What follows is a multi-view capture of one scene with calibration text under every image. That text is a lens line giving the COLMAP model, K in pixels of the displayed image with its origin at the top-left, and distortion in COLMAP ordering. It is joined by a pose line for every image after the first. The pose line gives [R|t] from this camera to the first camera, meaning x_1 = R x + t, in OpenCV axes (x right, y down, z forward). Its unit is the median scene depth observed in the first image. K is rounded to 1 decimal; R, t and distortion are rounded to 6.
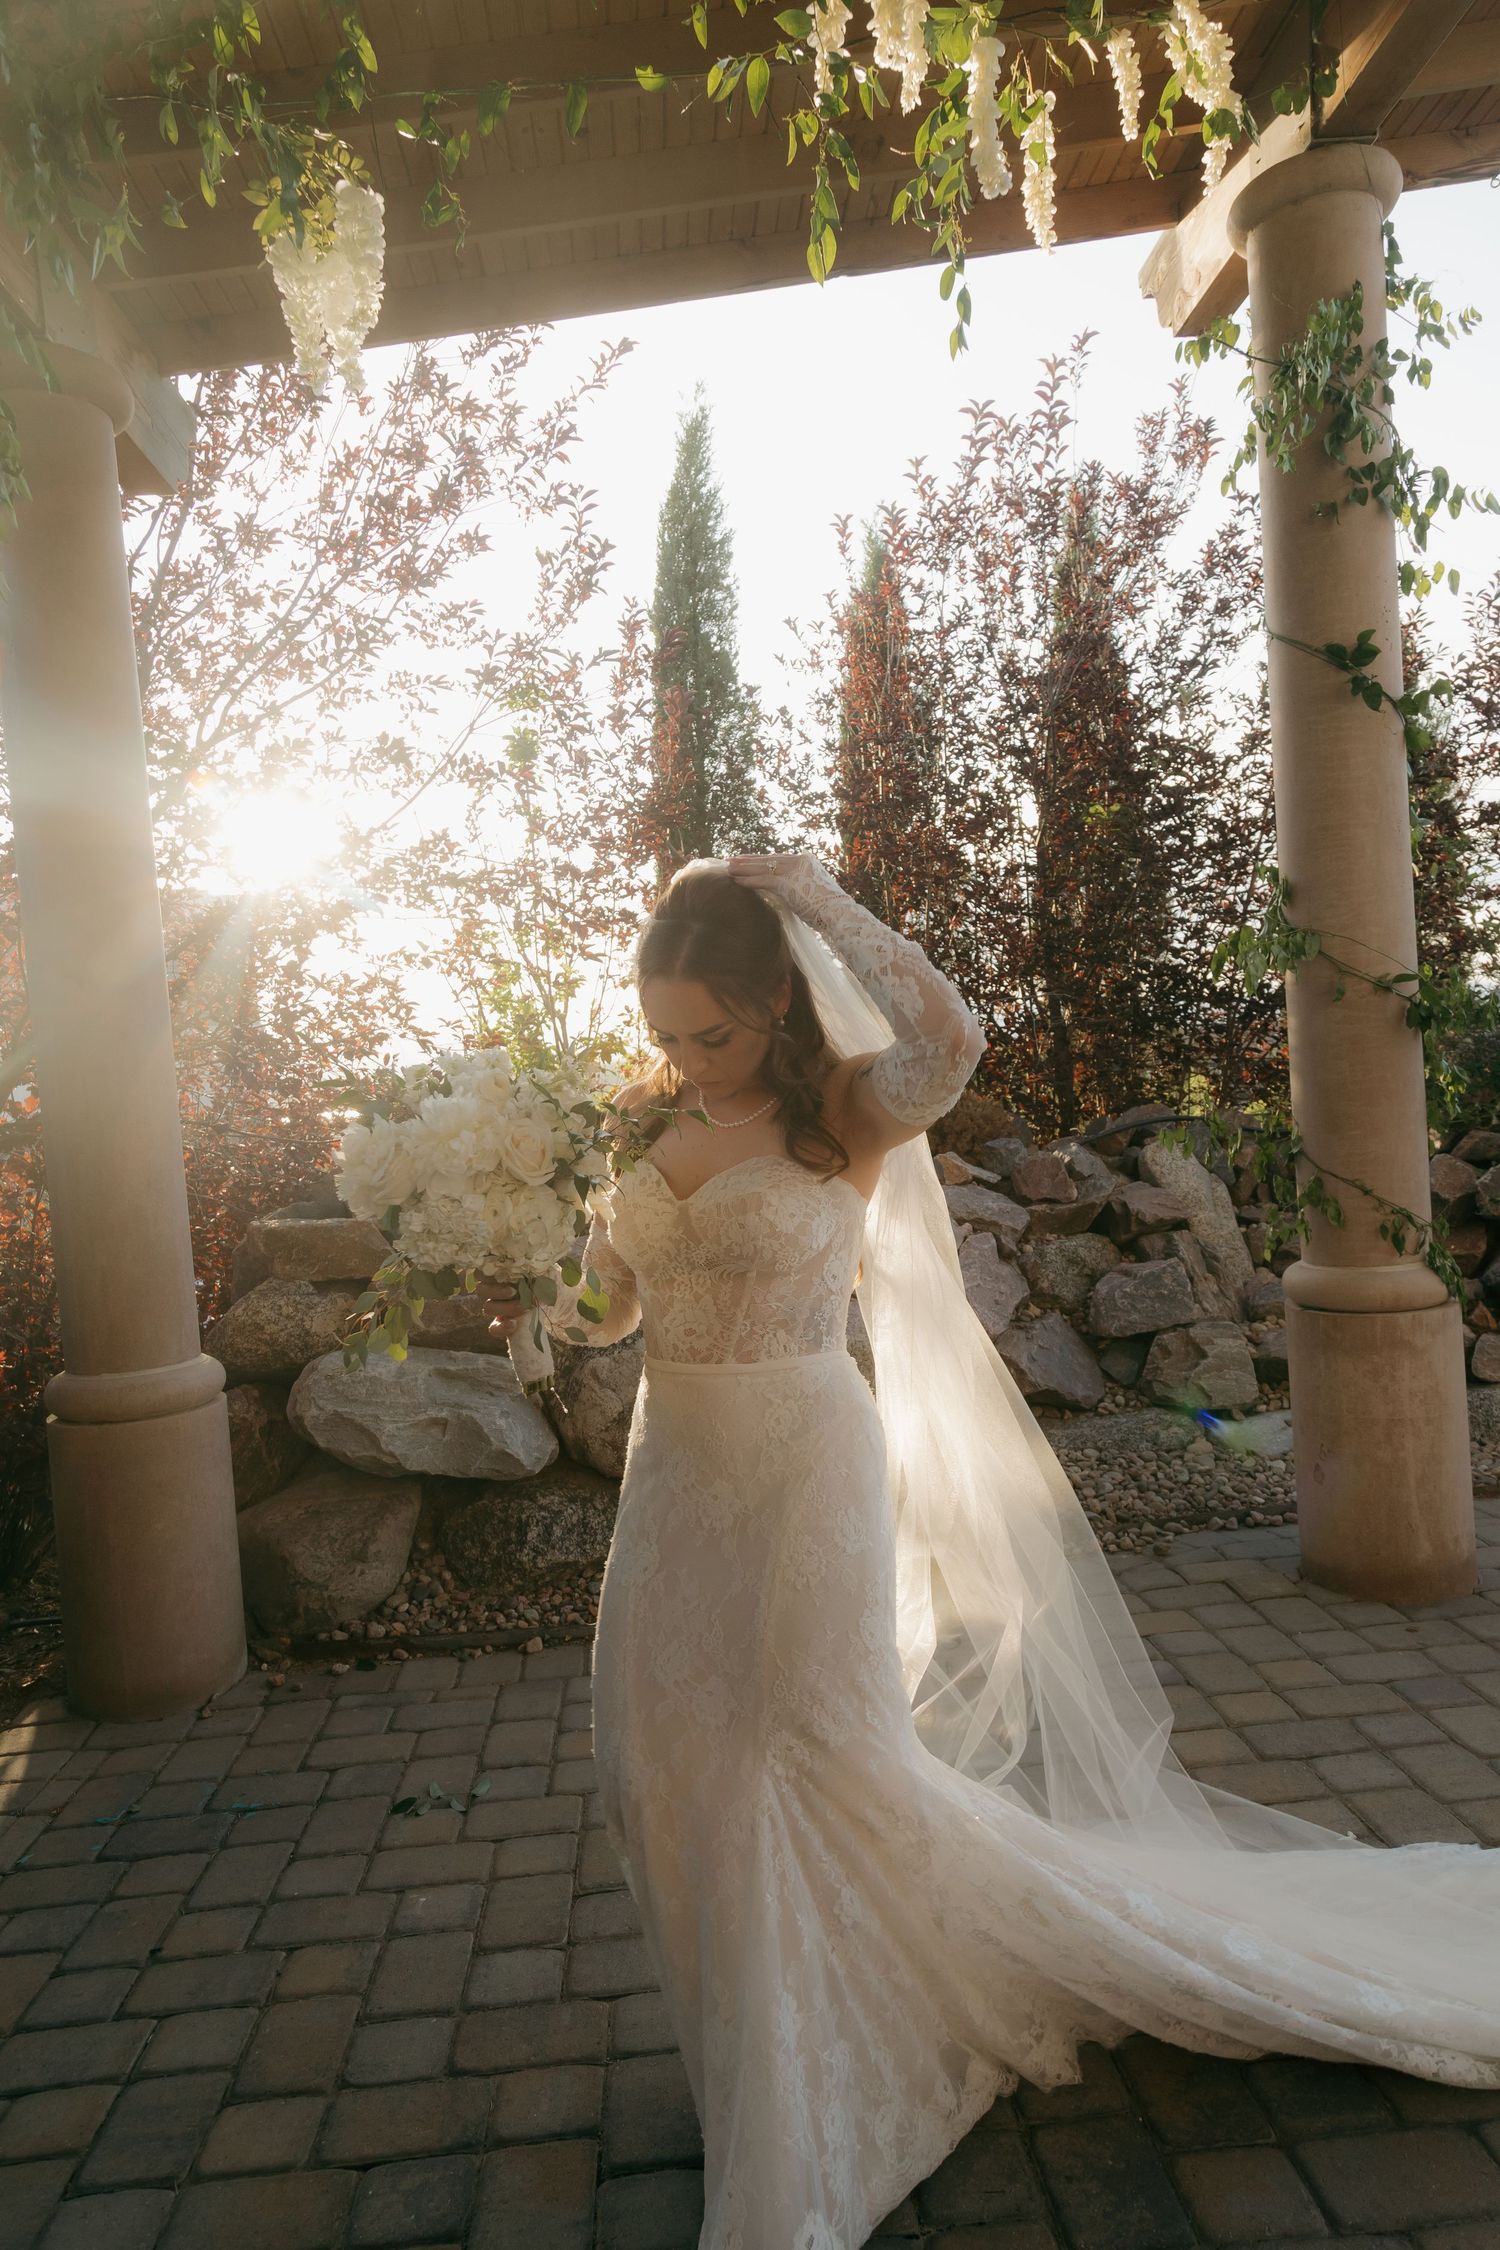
lens RADIAL K [[1473.4, 0, 735.1], [0, 1473.4, 1133.2], [0, 0, 1]] dist [0.007923, 0.000094]
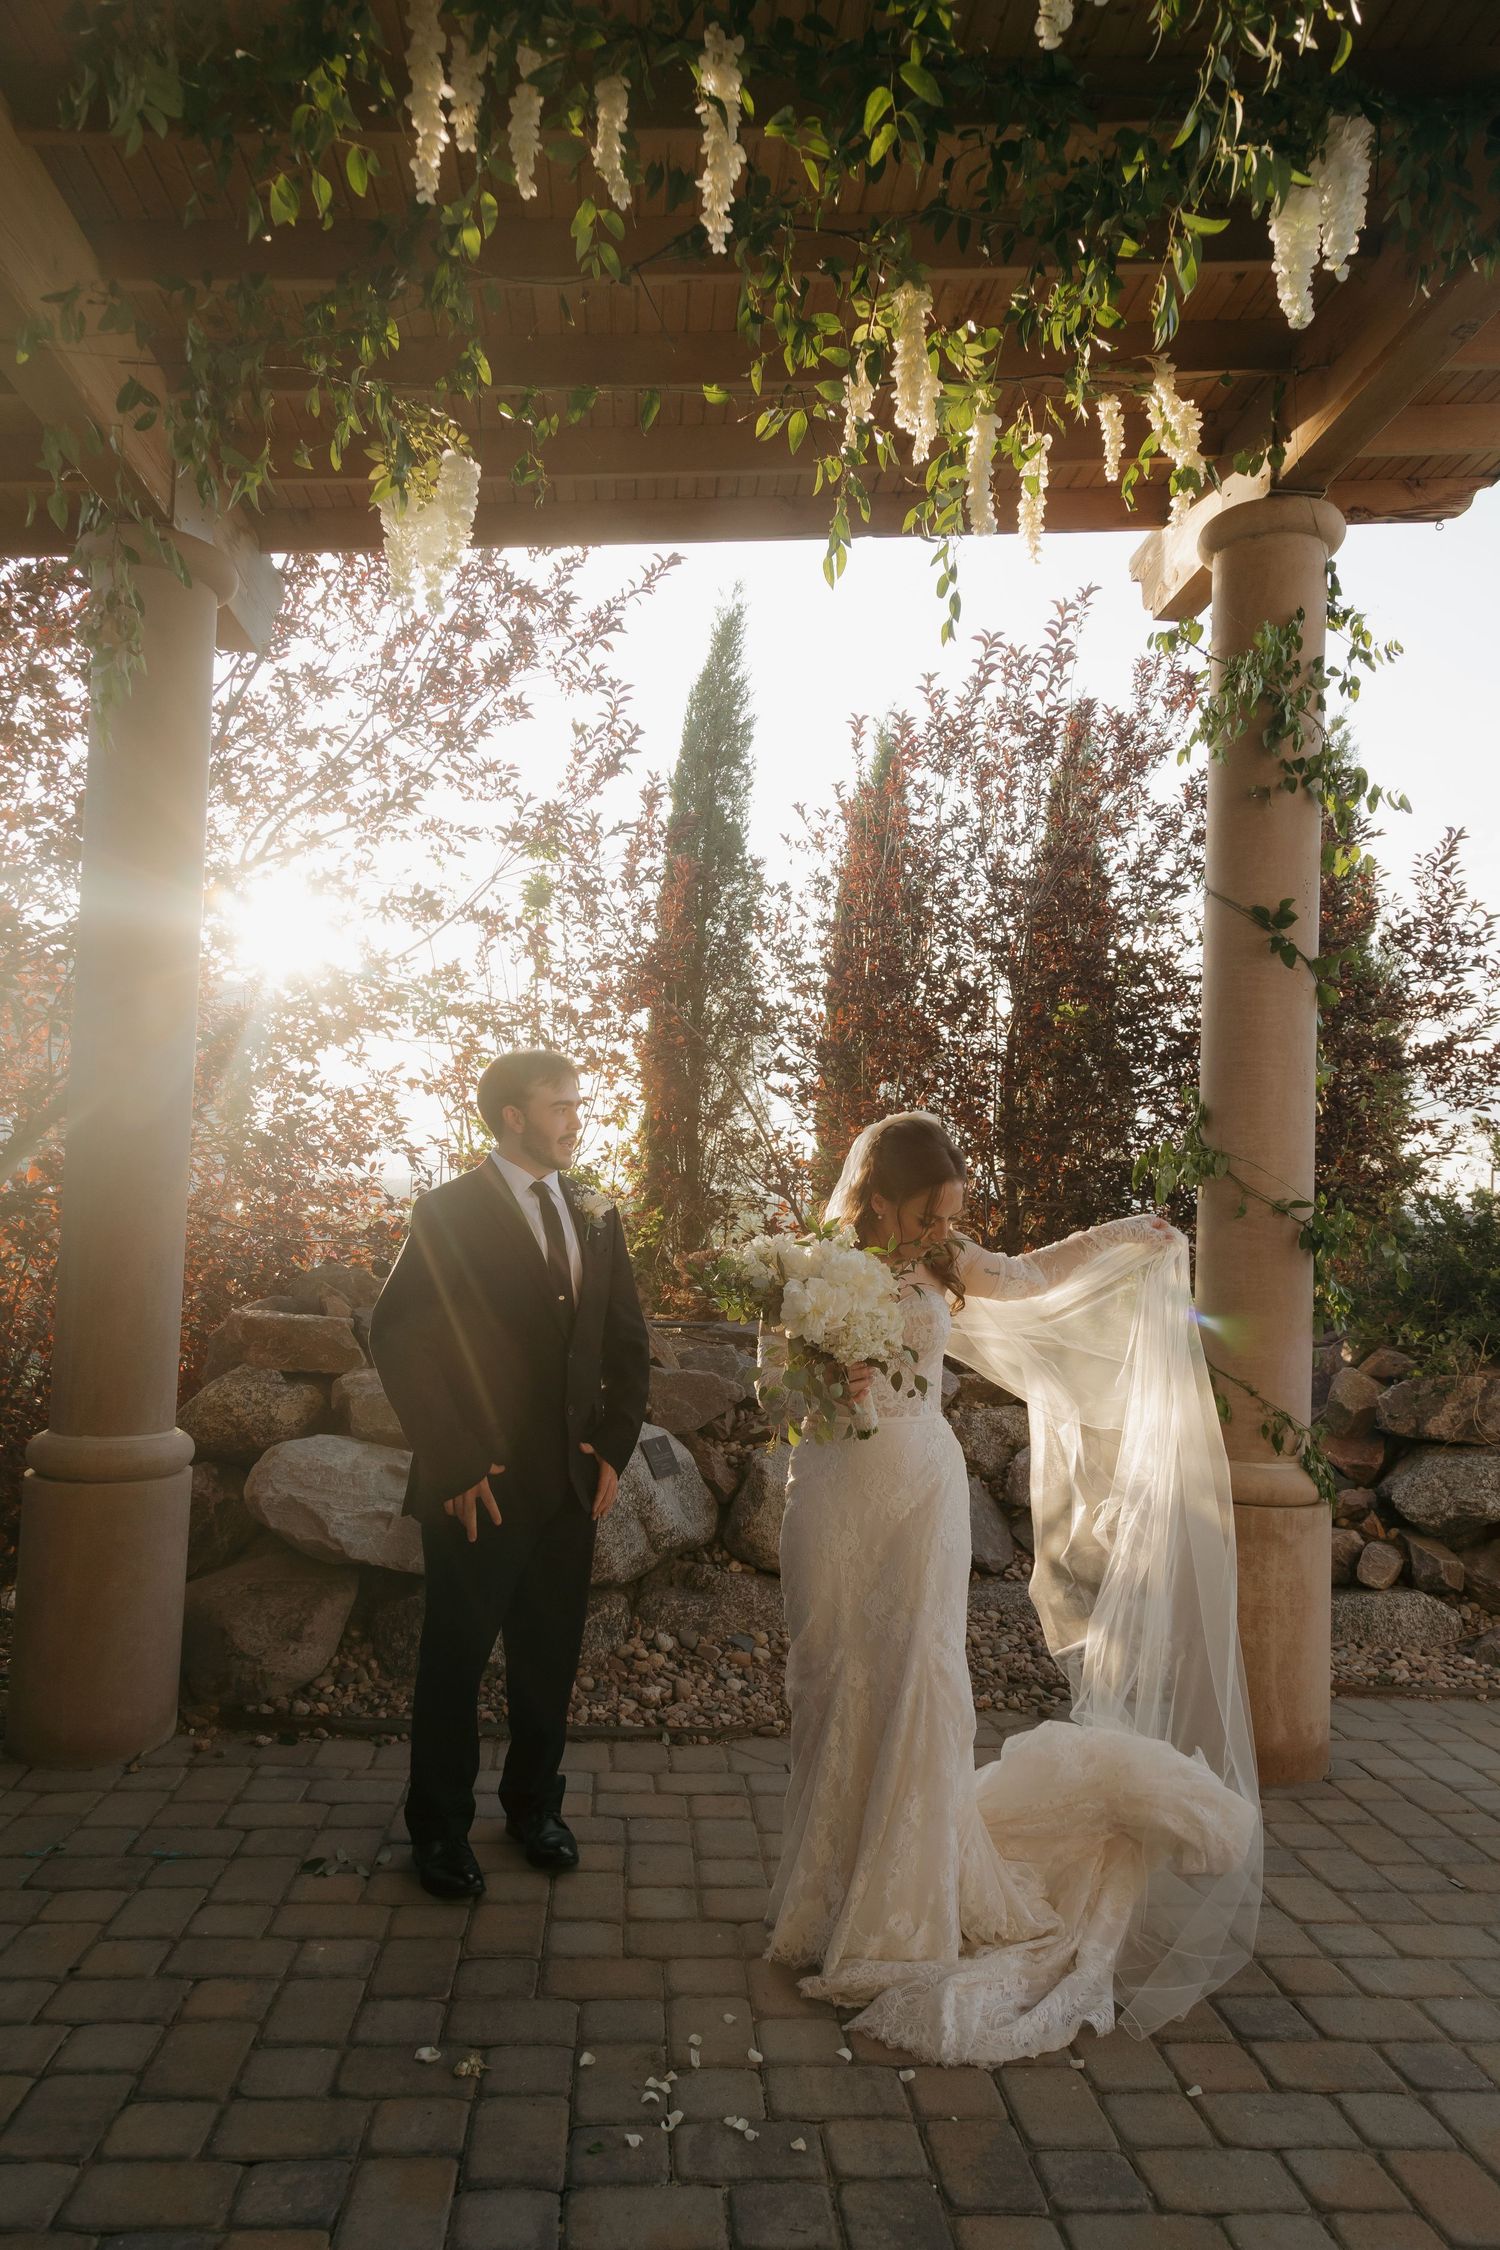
lens RADIAL K [[1473.4, 0, 735.1], [0, 1473.4, 1133.2], [0, 0, 1]] dist [0.007923, 0.000094]
pose [[0.993761, 0.110834, 0.012453, 0.006122], [-0.109175, 0.989509, -0.094618, -0.004436], [-0.022810, 0.092668, 0.995436, -0.077908]]
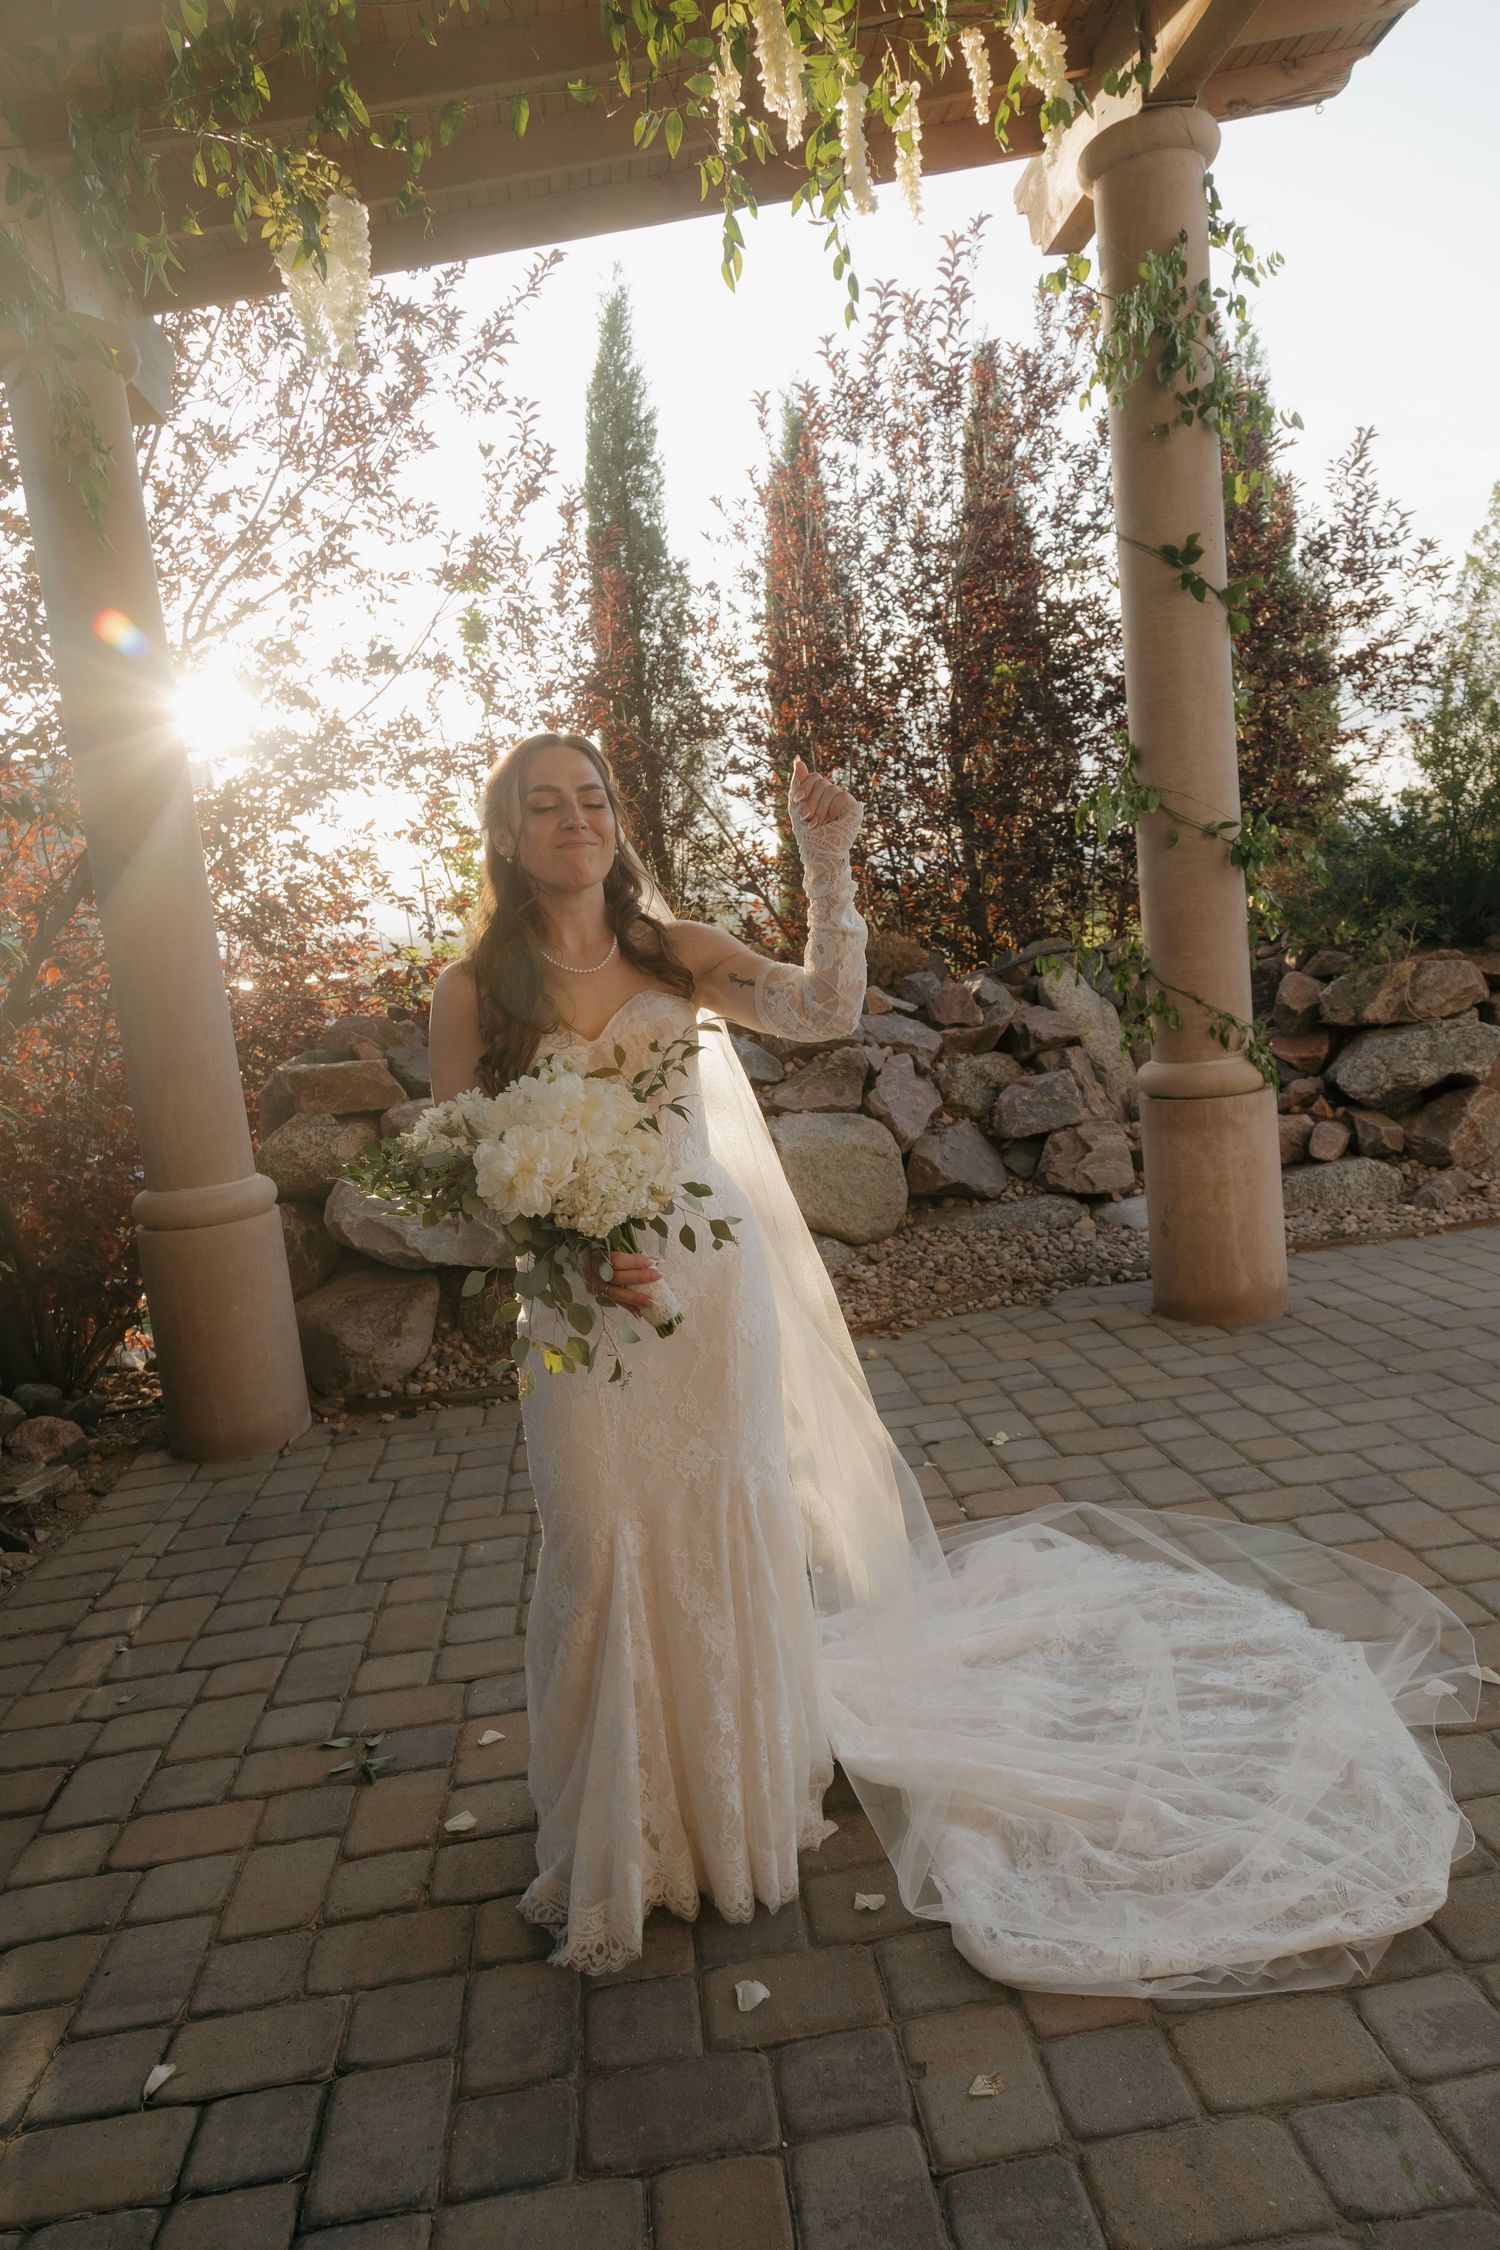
lens RADIAL K [[1449.7, 0, 739.4], [0, 1449.7, 1131.1], [0, 0, 1]] dist [-0.006437, 0.018182]
pose [[0.998465, -0.042167, 0.035900, -0.003882], [0.038334, 0.994099, 0.101476, 0.007205], [-0.039967, -0.099944, 0.994190, -0.149195]]
